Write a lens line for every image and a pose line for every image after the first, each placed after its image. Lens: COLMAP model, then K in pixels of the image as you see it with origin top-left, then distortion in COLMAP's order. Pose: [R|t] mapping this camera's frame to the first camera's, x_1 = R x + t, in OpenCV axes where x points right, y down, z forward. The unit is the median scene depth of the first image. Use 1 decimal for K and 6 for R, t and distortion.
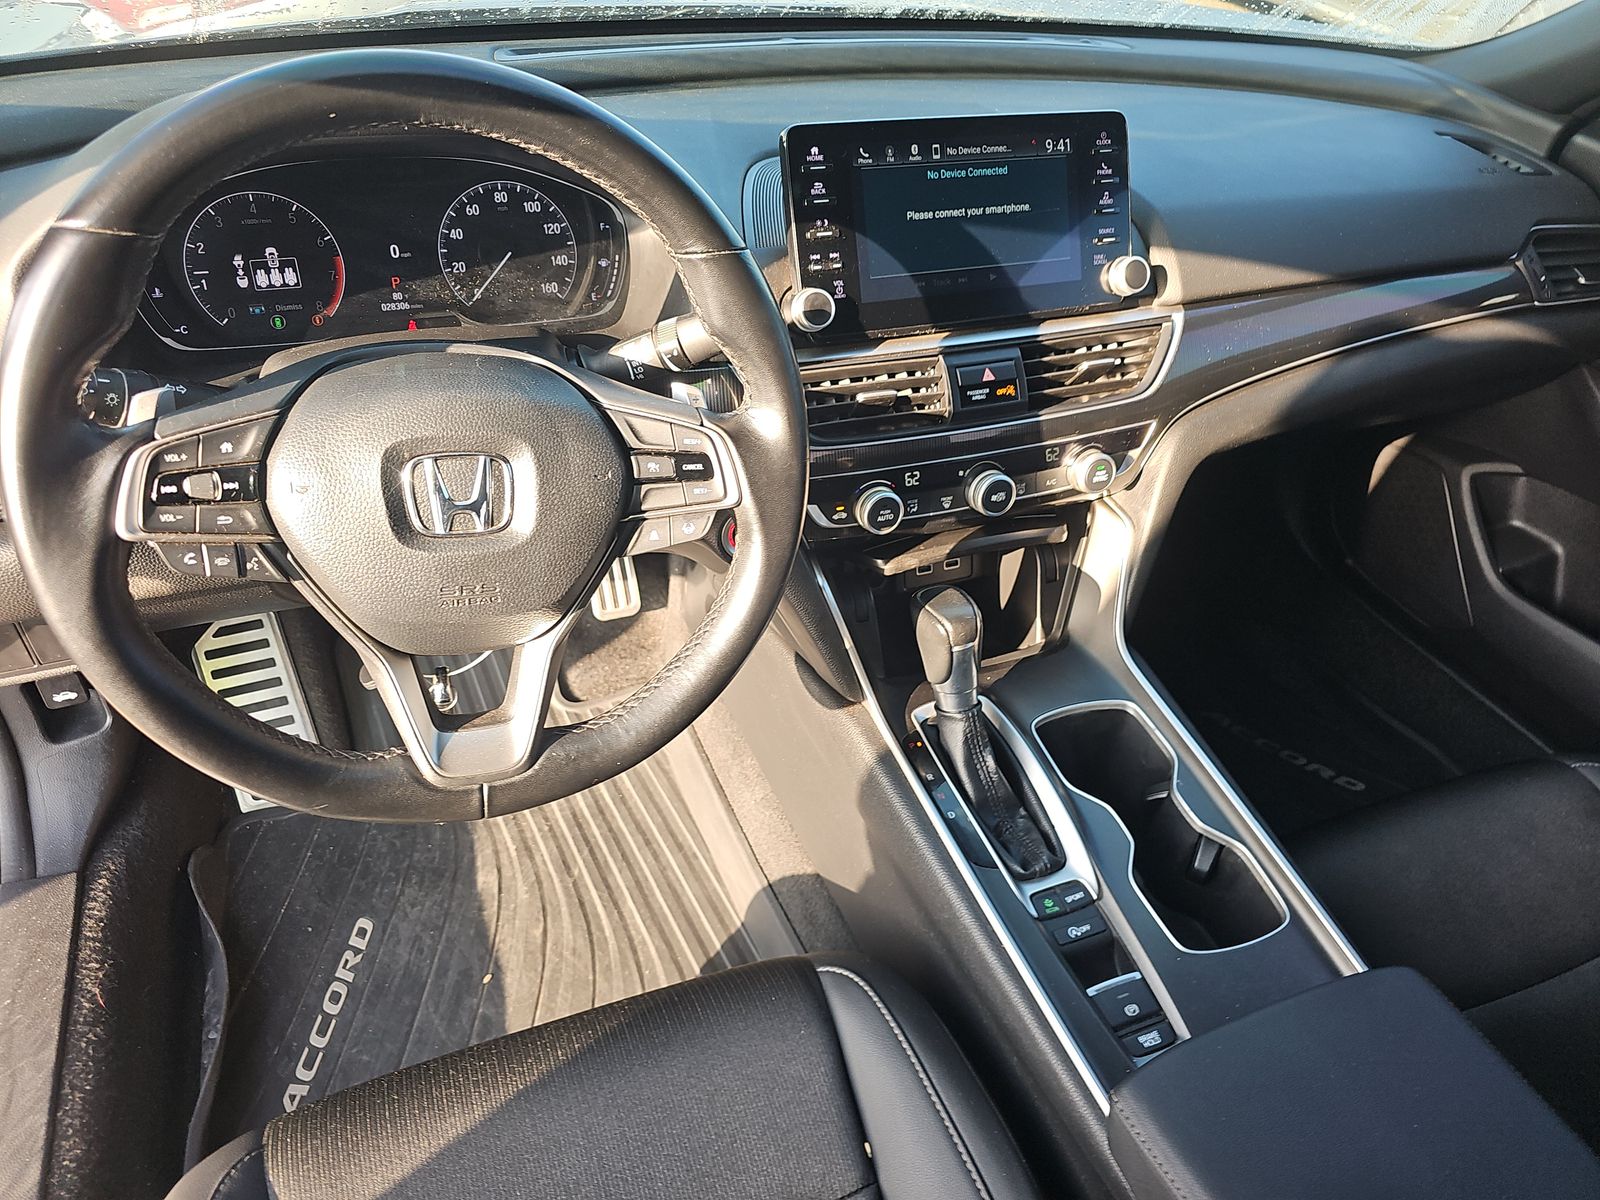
lens RADIAL K [[1069.0, 0, 798.8], [0, 1069.0, 608.5], [0, 0, 1]] dist [0.021746, -0.026334]
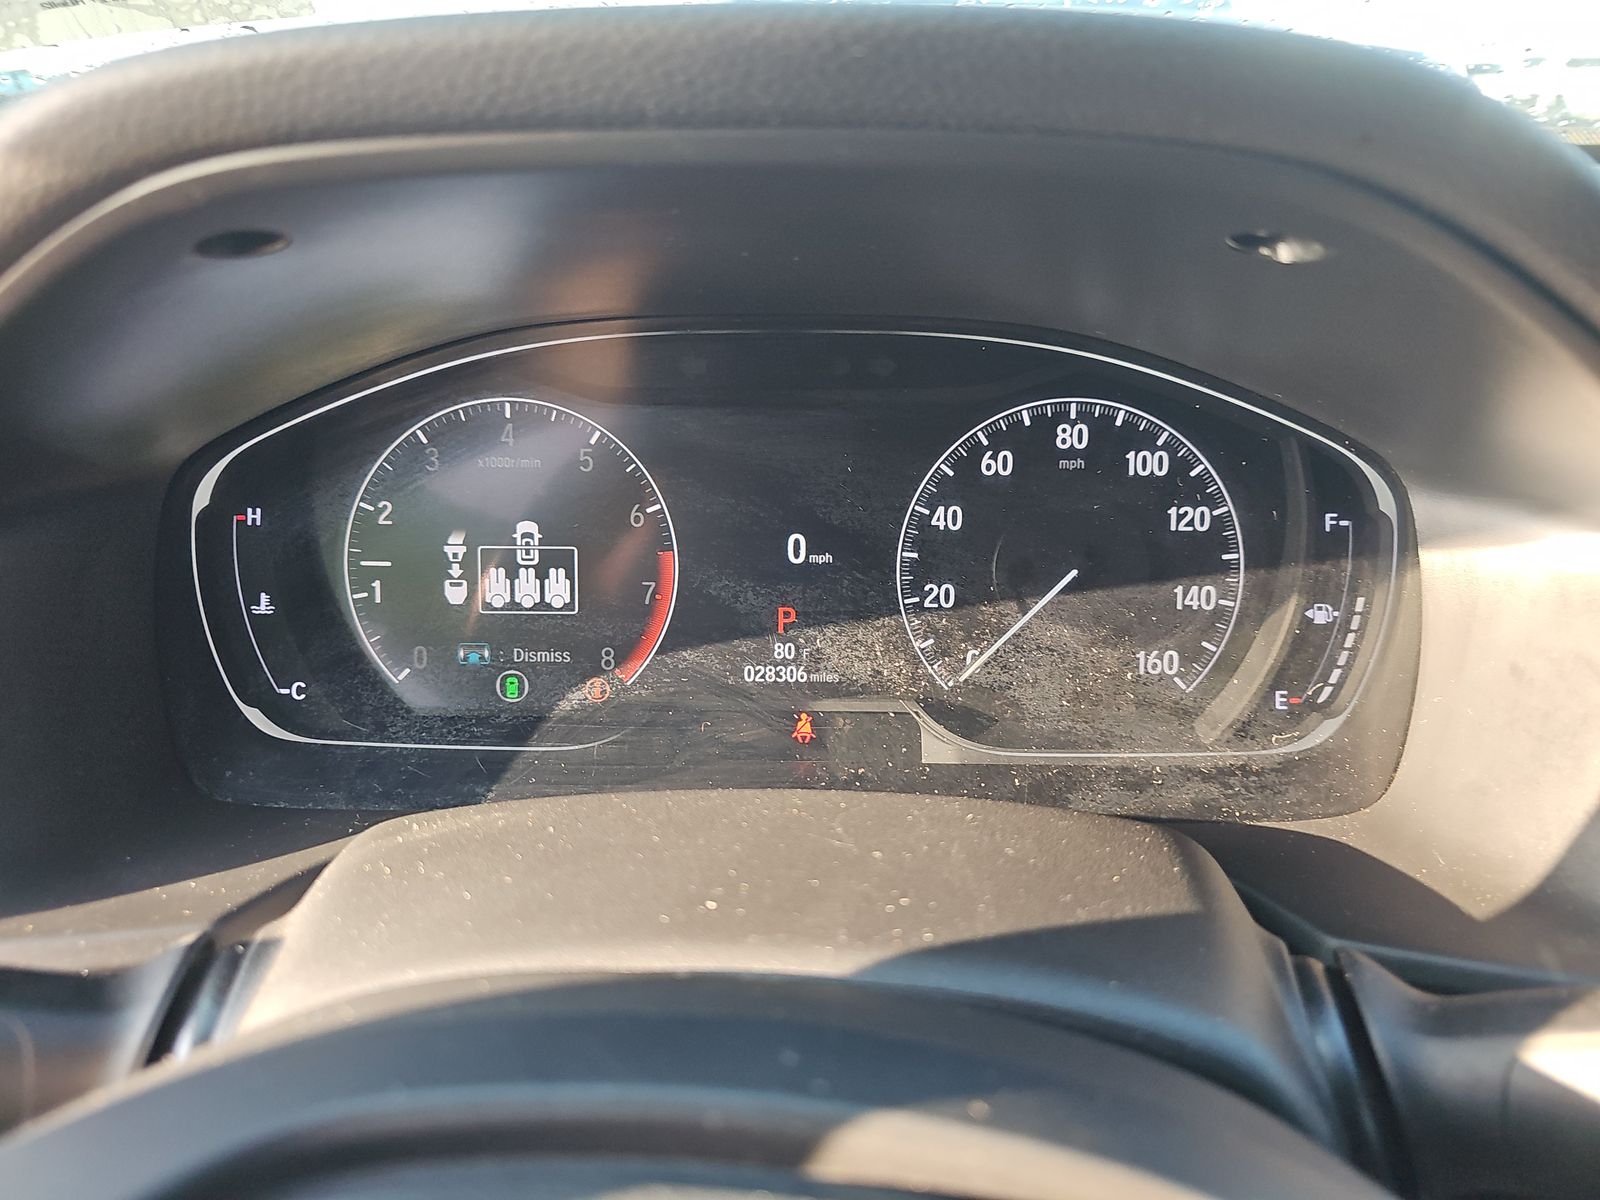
lens RADIAL K [[1069.0, 0, 801.2], [0, 1069.0, 598.7], [0, 0, 1]] dist [0.021746, -0.026334]
pose [[0.913141, 0.092399, -0.397035, -0.215635], [-0.192248, 0.956469, -0.219561, -0.230394], [0.359465, 0.276819, 0.891155, 0.656815]]
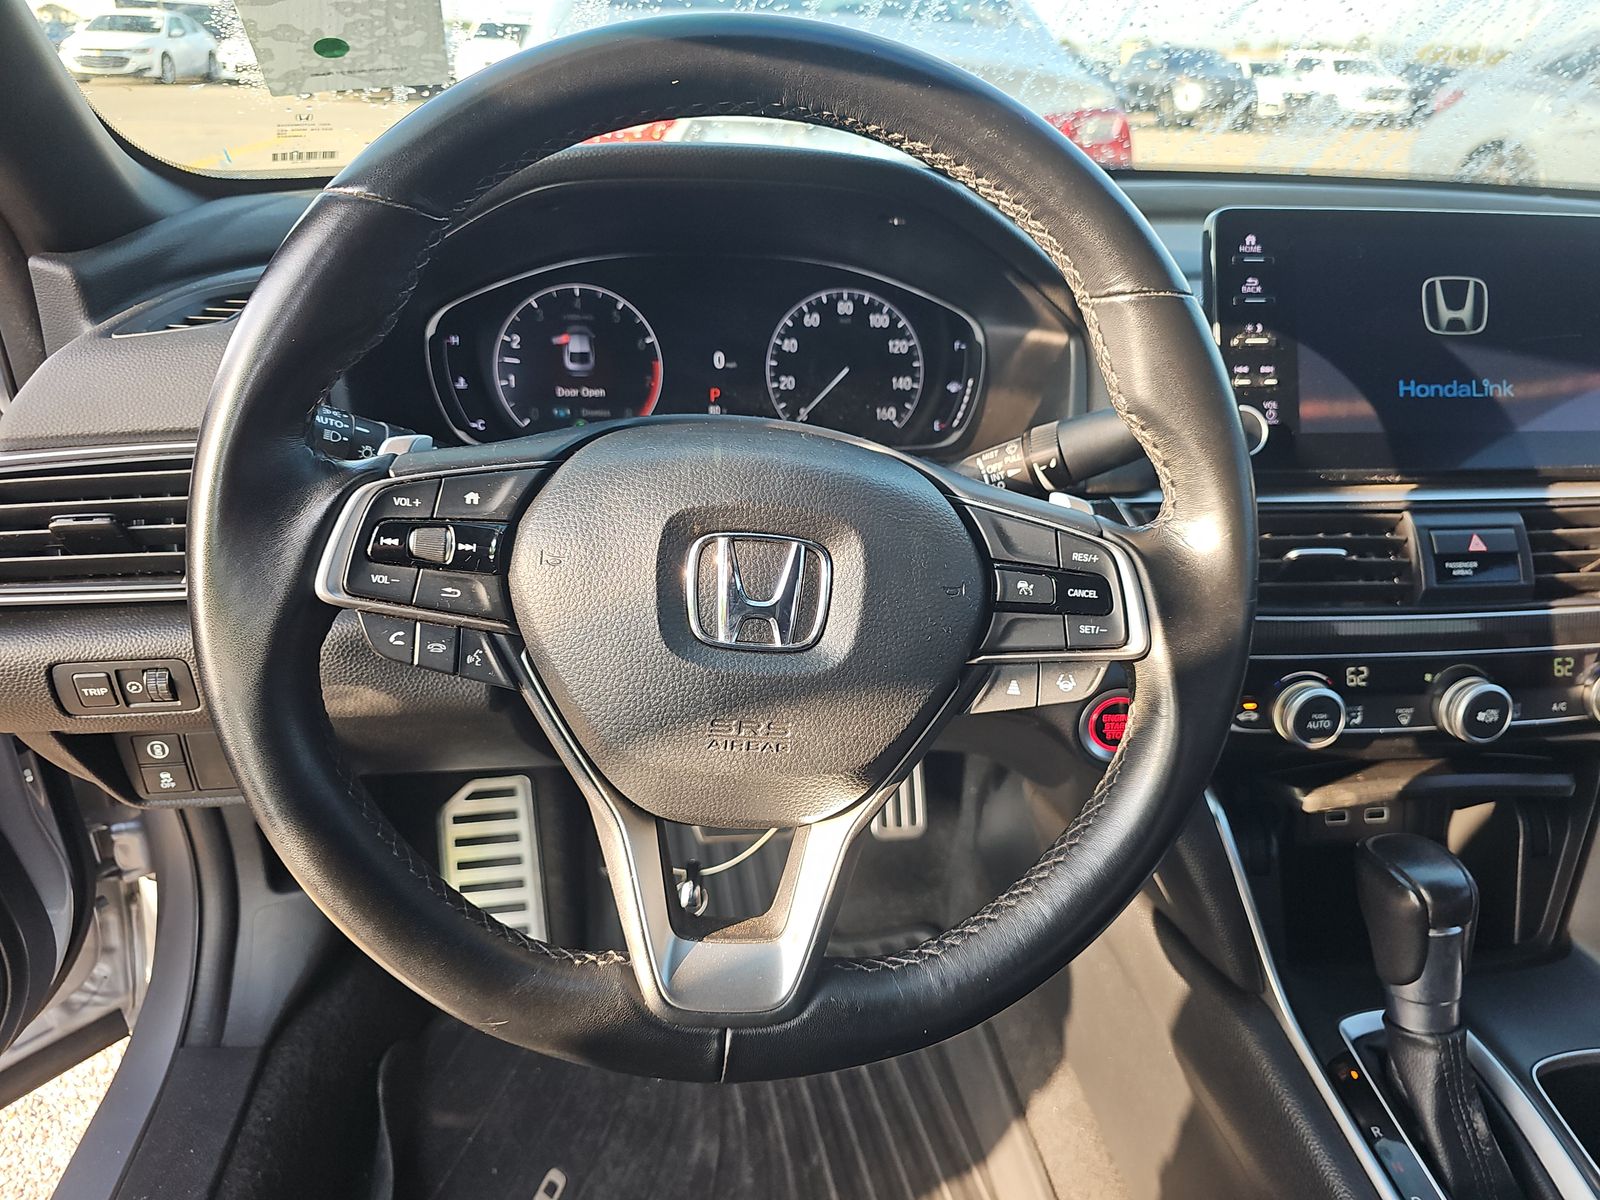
lens RADIAL K [[1069.0, 0, 816.1], [0, 1069.0, 601.1], [0, 0, 1]] dist [0.021746, -0.026334]
pose [[0.967950, 0.077030, -0.239038, -0.080494], [-0.131219, 0.966670, -0.219842, 0.036863], [0.214137, 0.244162, 0.945796, 0.251040]]
